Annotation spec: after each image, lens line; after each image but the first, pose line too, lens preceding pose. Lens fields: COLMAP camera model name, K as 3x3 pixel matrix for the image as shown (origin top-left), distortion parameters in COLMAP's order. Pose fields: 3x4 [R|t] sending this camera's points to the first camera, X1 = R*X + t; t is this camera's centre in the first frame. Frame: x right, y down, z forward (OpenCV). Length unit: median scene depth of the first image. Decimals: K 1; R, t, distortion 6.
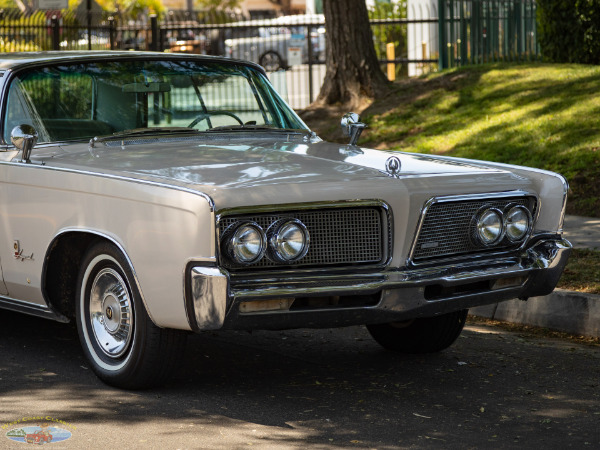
lens RADIAL K [[2160.6, 0, 300.0], [0, 2160.6, 225.0], [0, 0, 1]] dist [-0.010409, 2.041012]
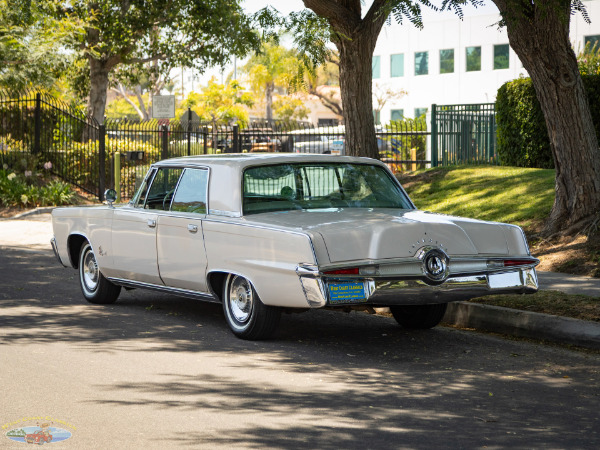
lens RADIAL K [[1924.9, 0, 300.0], [0, 1924.9, 225.0], [0, 0, 1]] dist [0.195247, -0.101089]
pose [[0.998728, 0.025764, -0.043340, 0.059857], [-0.027505, 0.998818, -0.040087, 0.032865], [0.042256, 0.041228, 0.998256, -0.478088]]
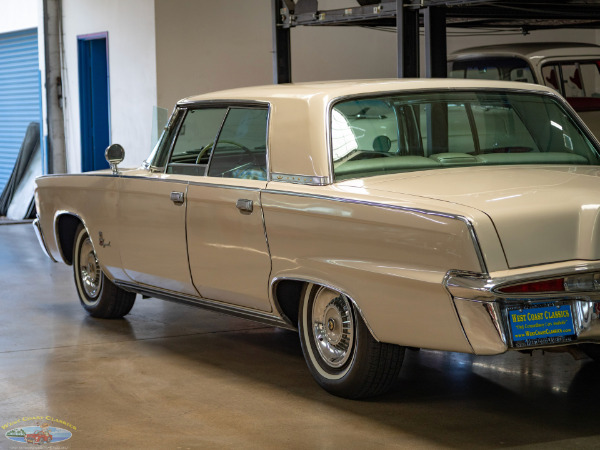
lens RADIAL K [[1575.3, 0, 300.0], [0, 1575.3, 225.0], [0, 0, 1]] dist [0.150877, -0.398059]
pose [[0.998356, 0.005123, -0.057079, -0.010990], [-0.005923, 0.999886, -0.013862, 0.001071], [0.057002, 0.014177, 0.998273, 0.186977]]
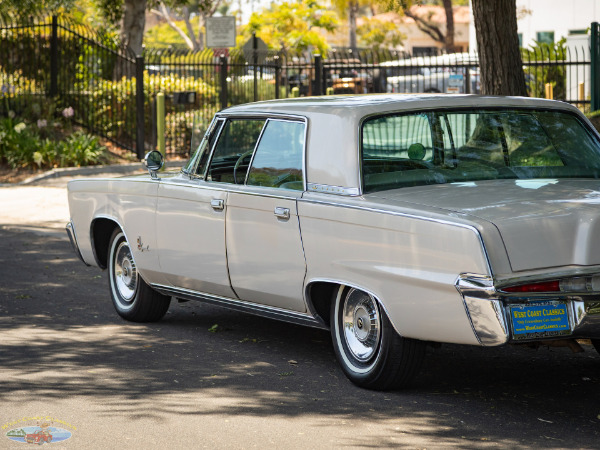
lens RADIAL K [[2234.1, 0, 280.2], [0, 2234.1, 224.9], [0, 0, 1]] dist [0.071972, 1.376737]
pose [[0.996399, 0.018605, -0.082725, 0.009924], [-0.020029, 0.999665, -0.016419, 0.005722], [0.082392, 0.018017, 0.996437, -0.143531]]
